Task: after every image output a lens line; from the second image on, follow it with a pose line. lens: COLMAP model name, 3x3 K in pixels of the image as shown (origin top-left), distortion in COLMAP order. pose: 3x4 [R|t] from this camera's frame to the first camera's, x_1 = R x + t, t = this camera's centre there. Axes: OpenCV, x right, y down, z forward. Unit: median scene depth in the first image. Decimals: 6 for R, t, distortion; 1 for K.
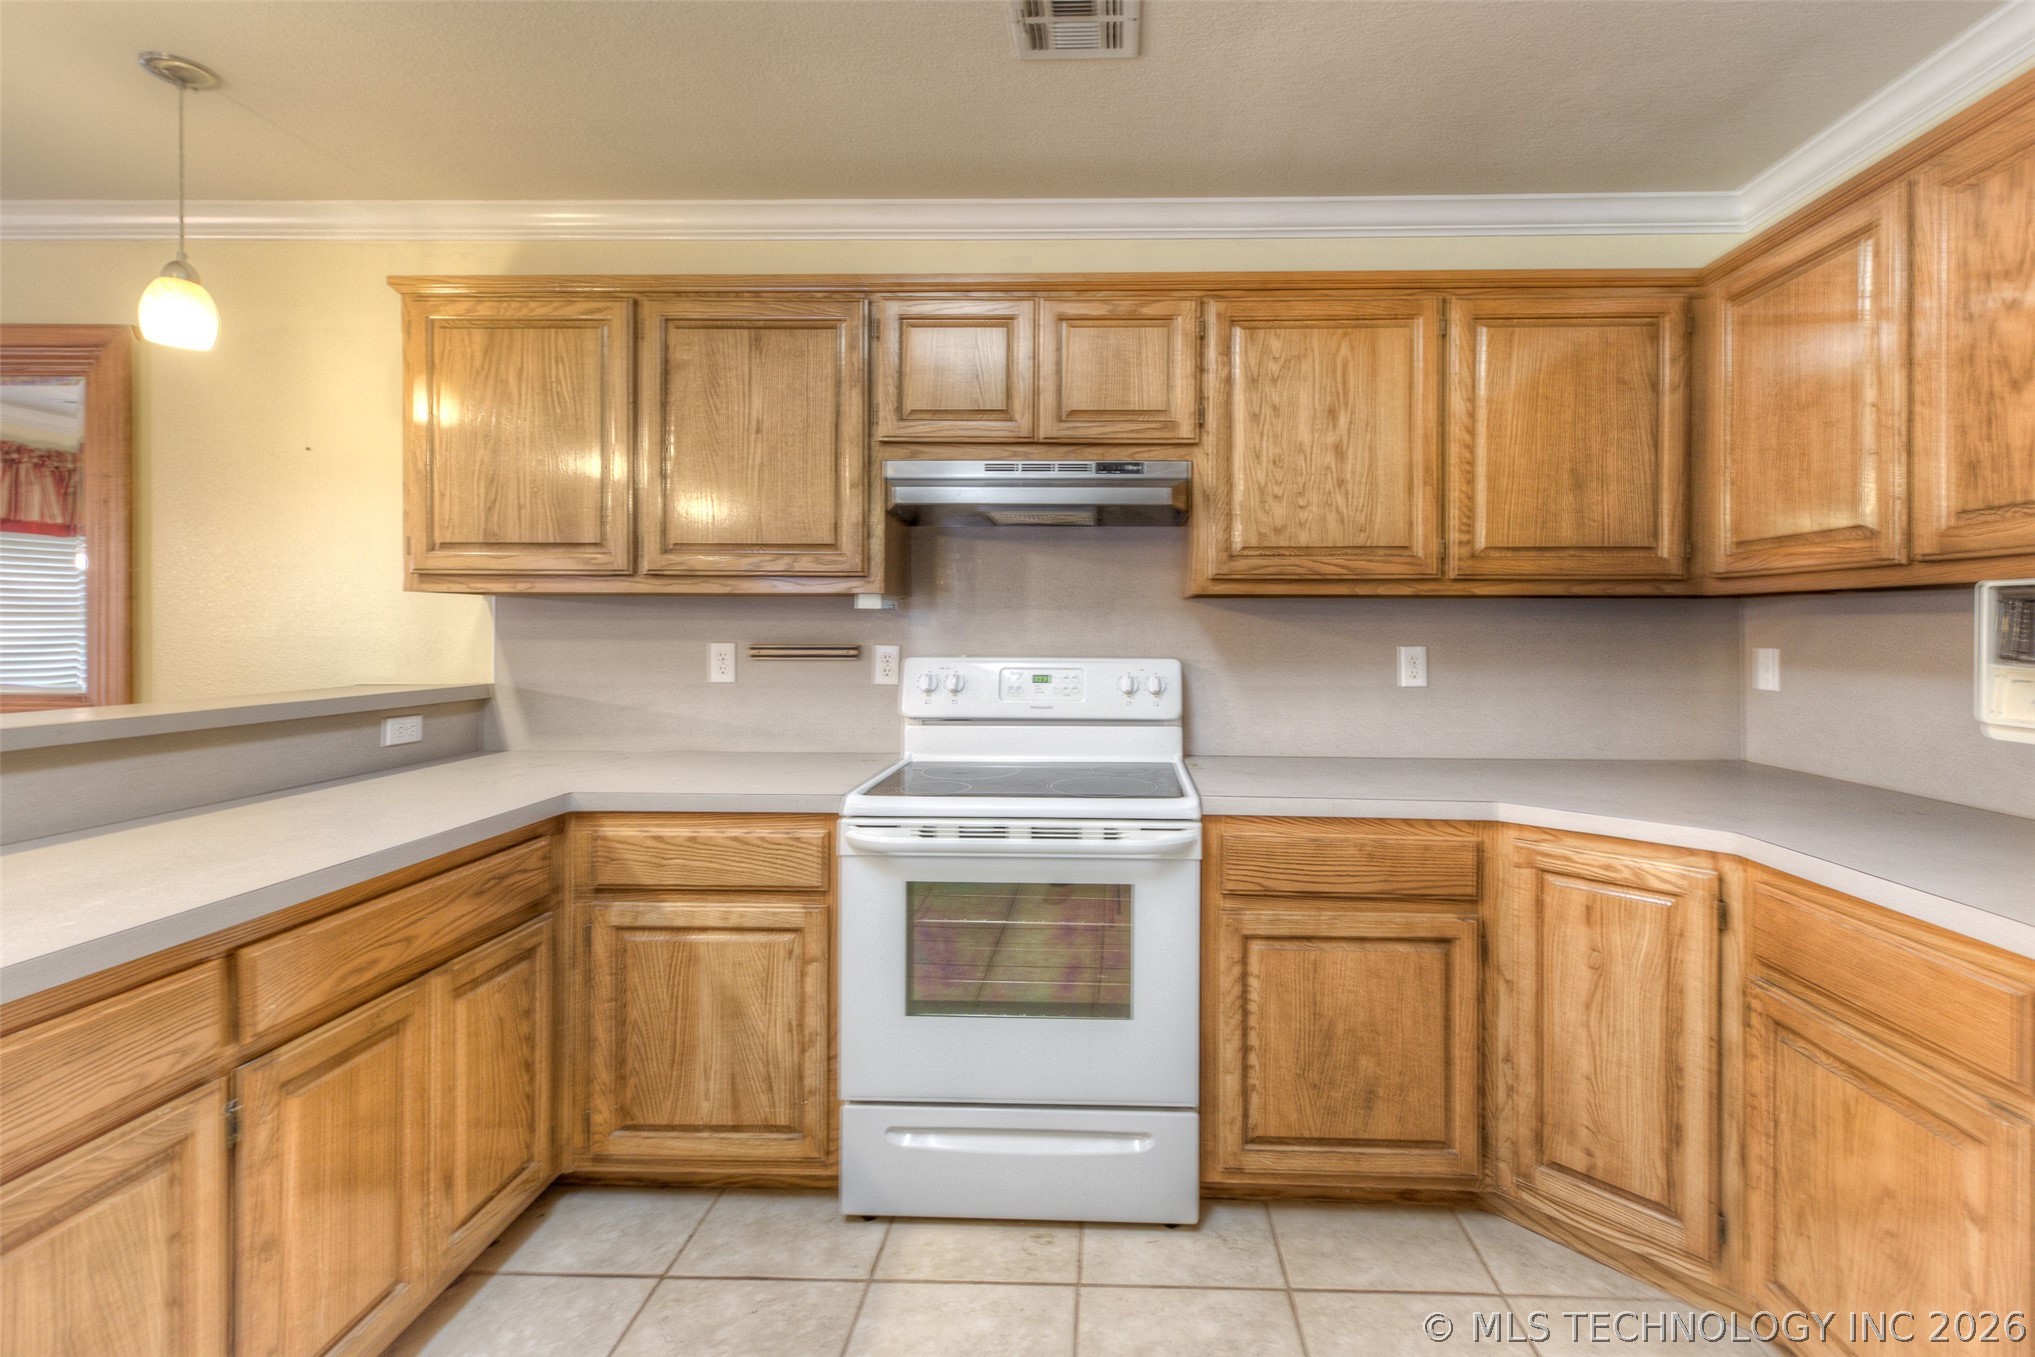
lens RADIAL K [[880.4, 0, 1127.2], [0, 880.4, 634.4], [0, 0, 1]] dist [0.009282, -0.001902]
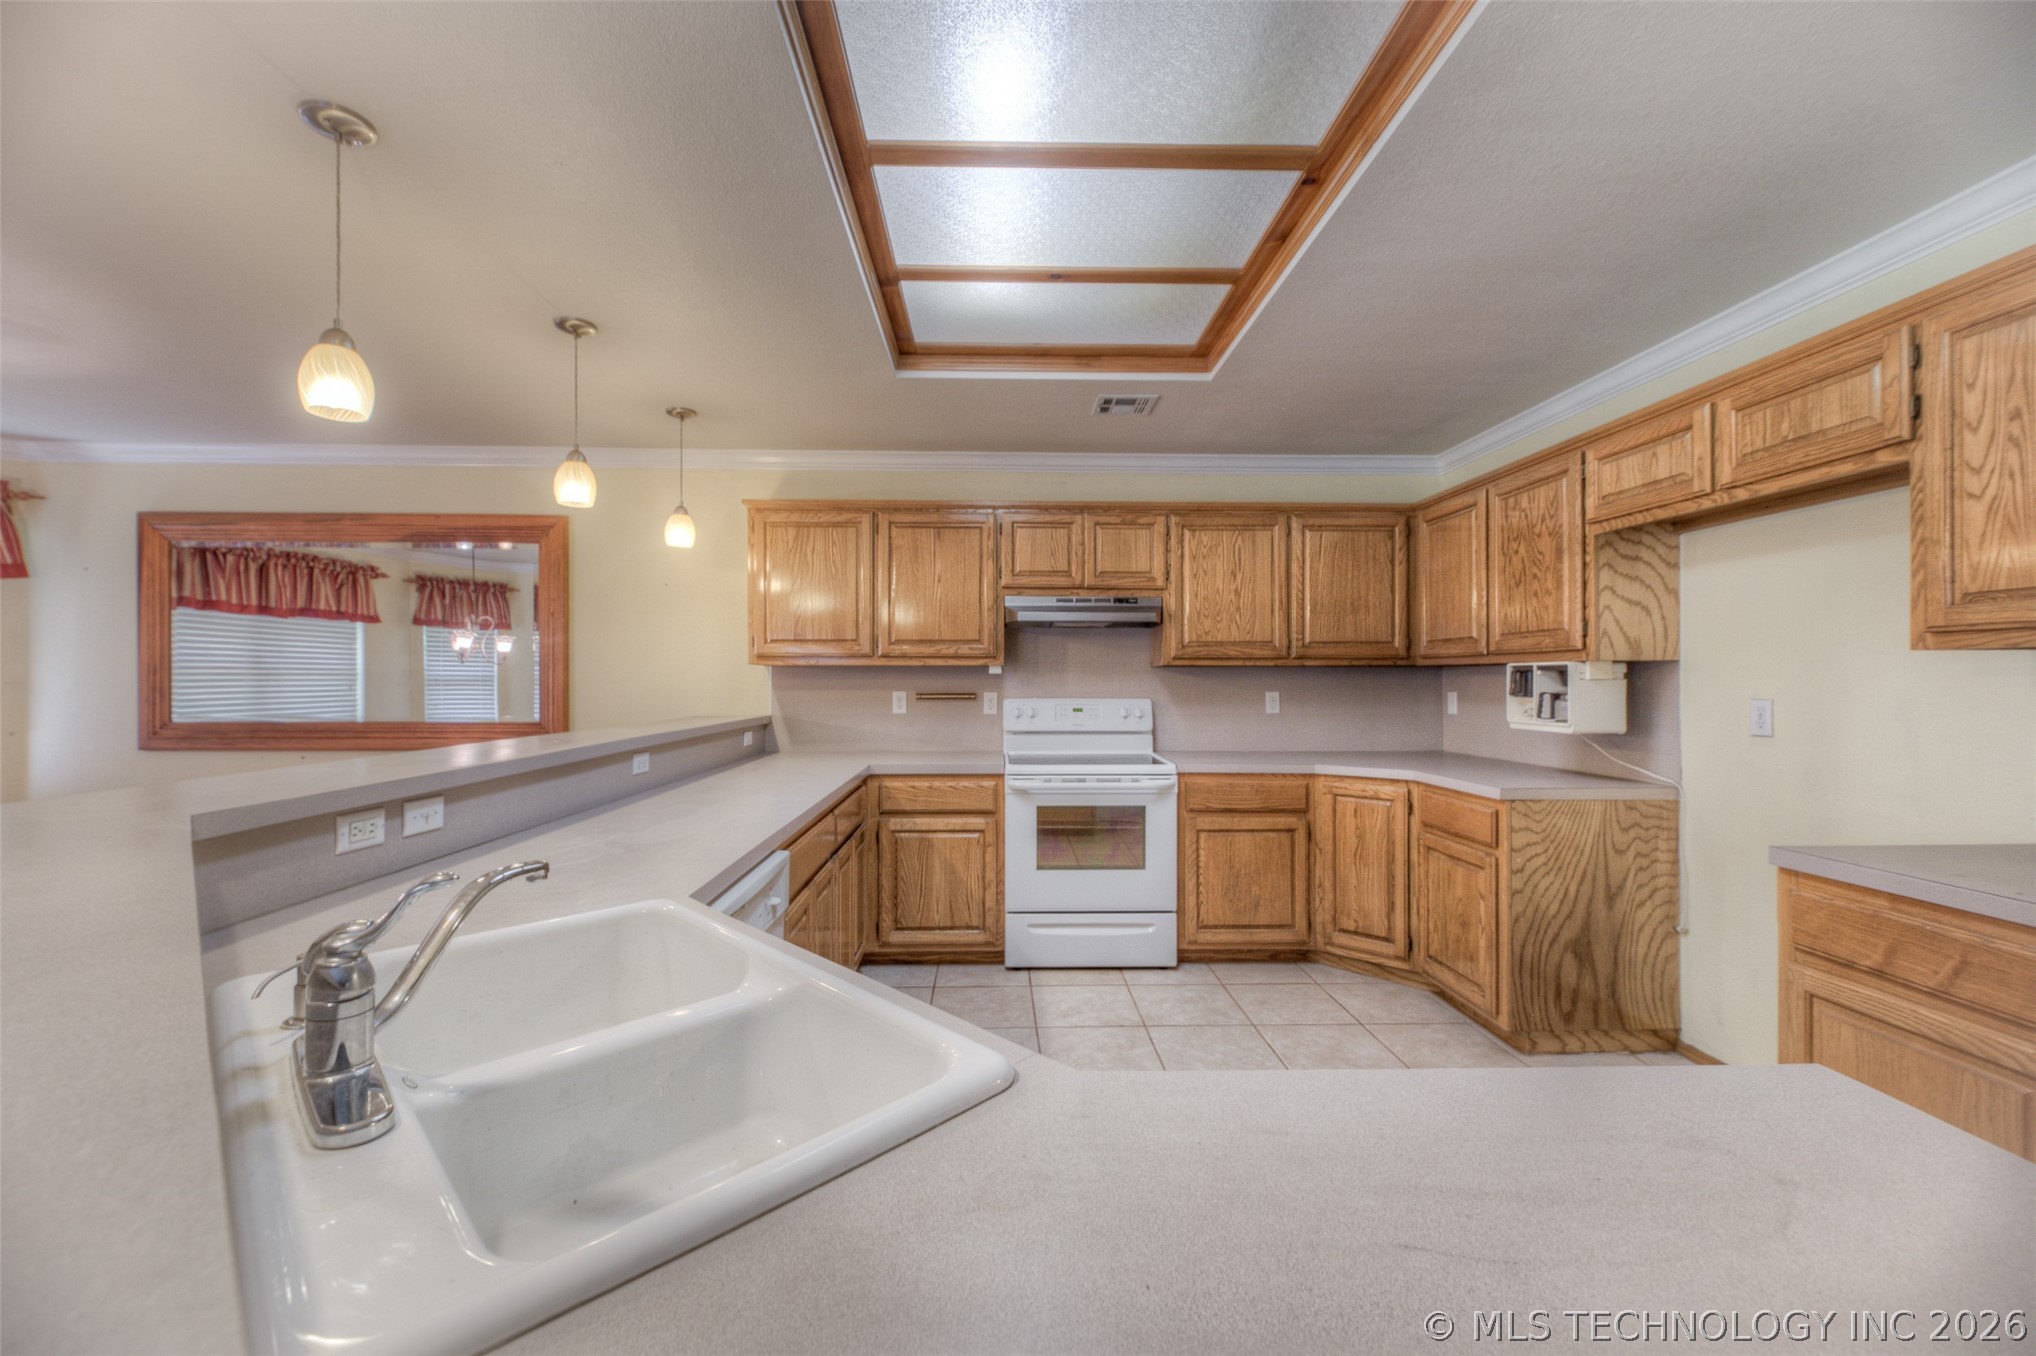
lens RADIAL K [[814.5, 0, 1038.1], [0, 814.5, 682.8], [0, 0, 1]] dist [0.002797, -0.001503]
pose [[0.998339, -0.003328, 0.057517, -0.320614], [0.003448, 0.999992, -0.001988, -0.005097], [-0.057509, 0.002183, 0.998343, -0.821947]]
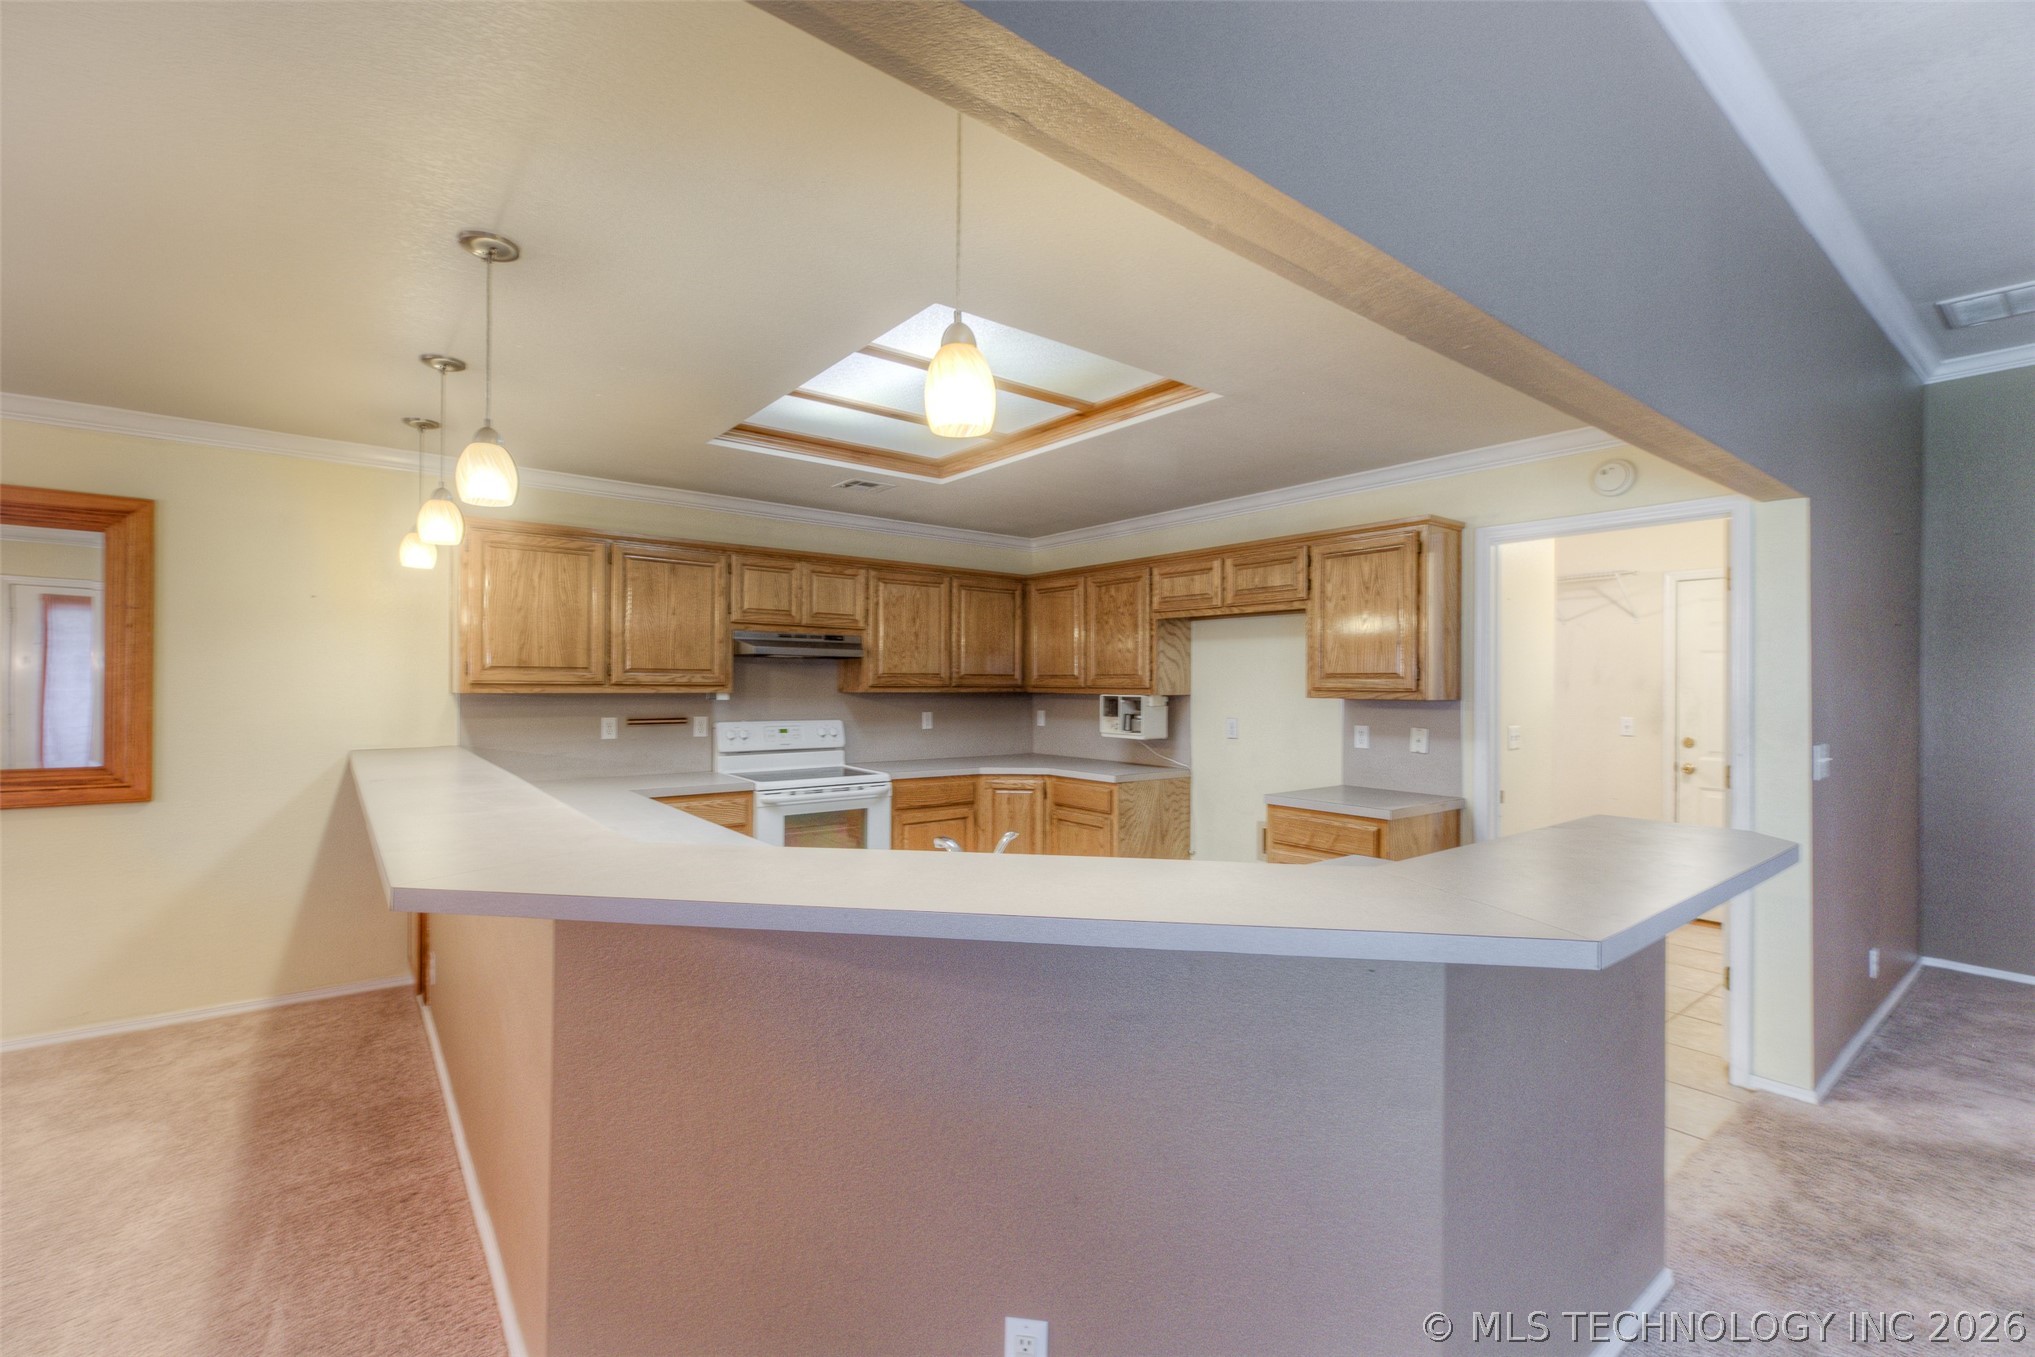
lens RADIAL K [[880.4, 0, 1035.2], [0, 880.4, 676.3], [0, 0, 1]] dist [0.009282, -0.001902]
pose [[0.757851, 0.007618, 0.652383, -1.167855], [-0.002048, 0.999955, -0.009298, -0.071869], [-0.652425, 0.005710, 0.757832, -1.143694]]
